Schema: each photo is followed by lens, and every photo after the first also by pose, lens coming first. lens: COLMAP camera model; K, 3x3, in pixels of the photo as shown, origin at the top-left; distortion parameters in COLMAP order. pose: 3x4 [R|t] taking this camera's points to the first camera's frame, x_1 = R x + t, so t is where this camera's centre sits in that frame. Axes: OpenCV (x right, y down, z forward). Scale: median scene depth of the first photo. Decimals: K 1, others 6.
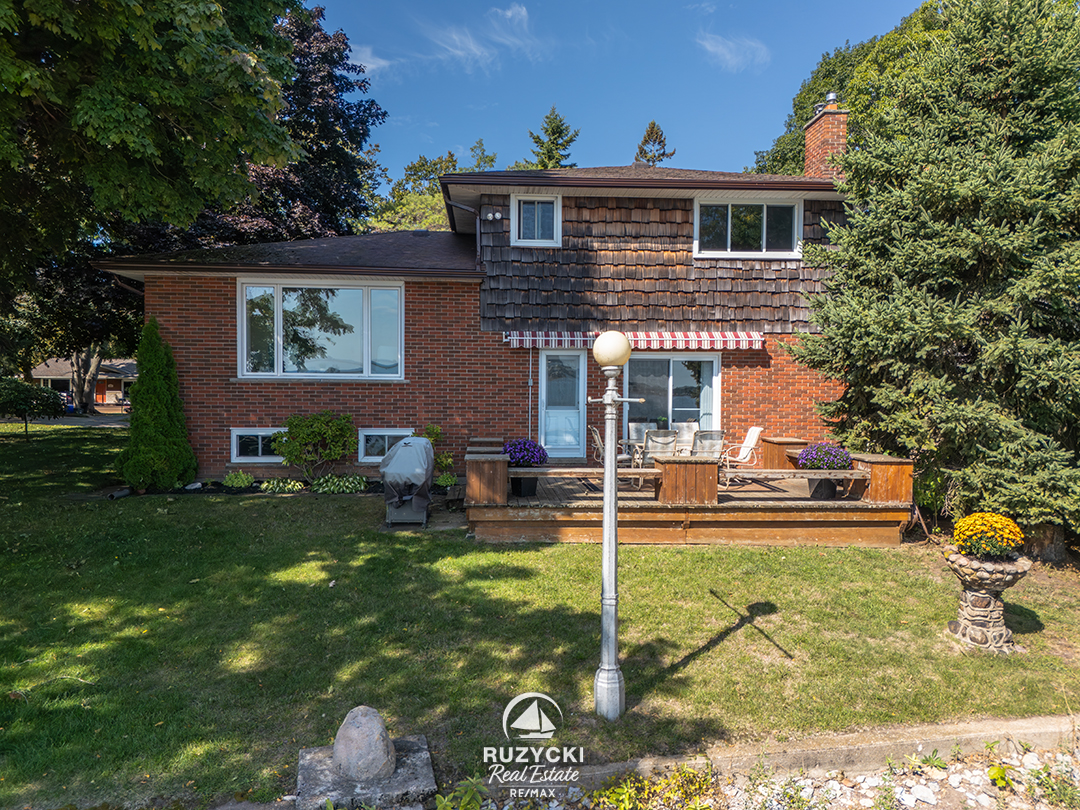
lens RADIAL K [[784.4, 0, 535.9], [0, 784.4, 400.3], [0, 0, 1]] dist [0.039072, -0.020084]
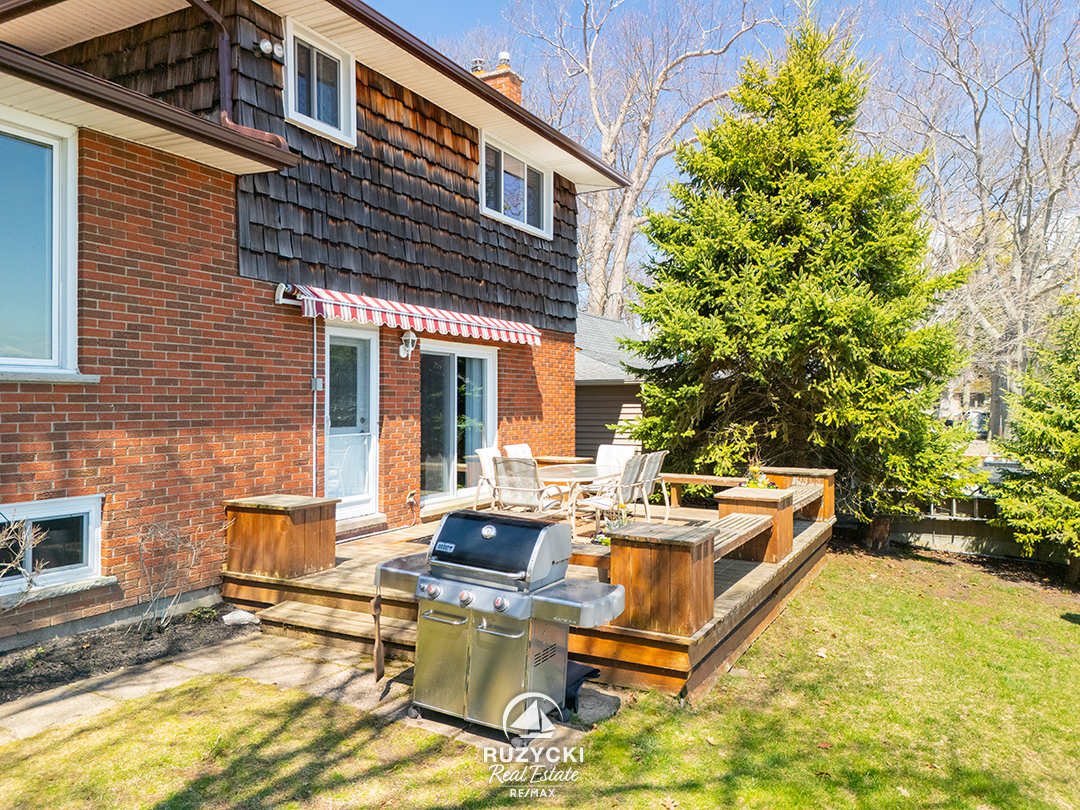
lens RADIAL K [[784.4, 0, 545.1], [0, 784.4, 405.7], [0, 0, 1]] dist [0.039072, -0.020084]
pose [[0.520057, -0.012931, 0.854033, -0.385202], [0.017314, 0.999840, 0.004595, -0.007810], [-0.853956, 0.012397, 0.520198, 0.584235]]
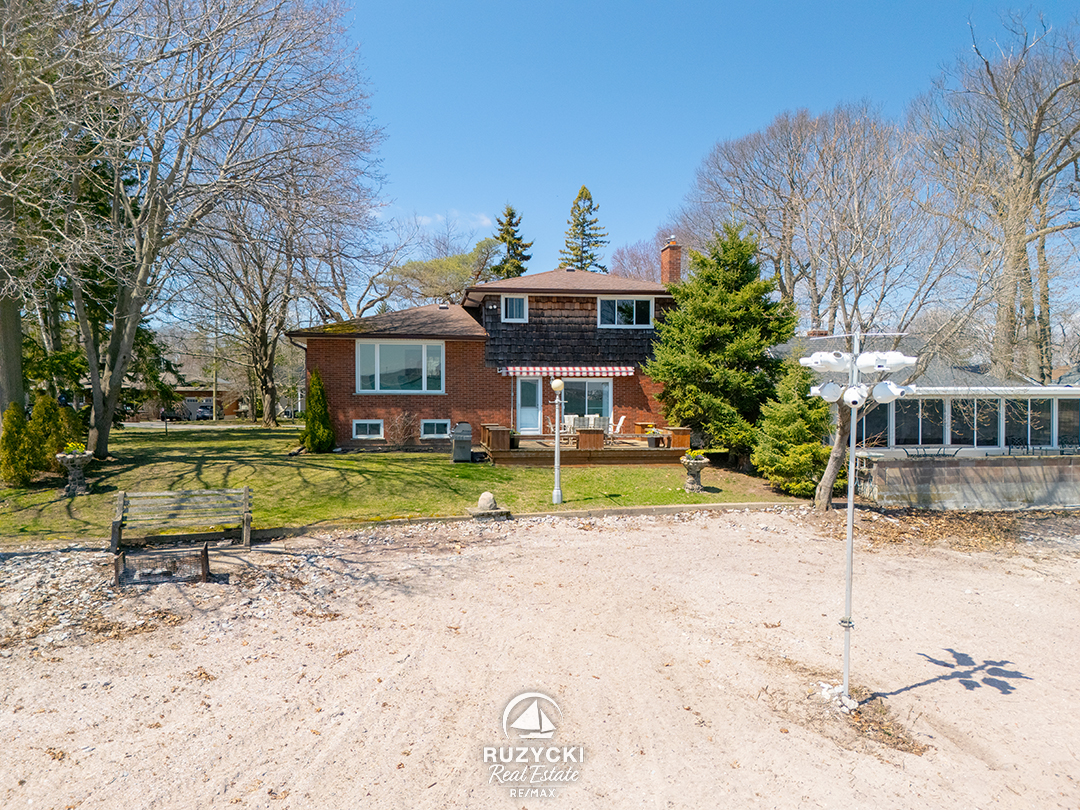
lens RADIAL K [[784.4, 0, 542.1], [0, 784.4, 408.1], [0, 0, 1]] dist [0.039072, -0.020084]
pose [[0.996237, -0.007416, 0.086354, -0.098042], [0.007746, 0.999964, -0.003490, 0.017229], [-0.086325, 0.004146, 0.996258, -0.878063]]
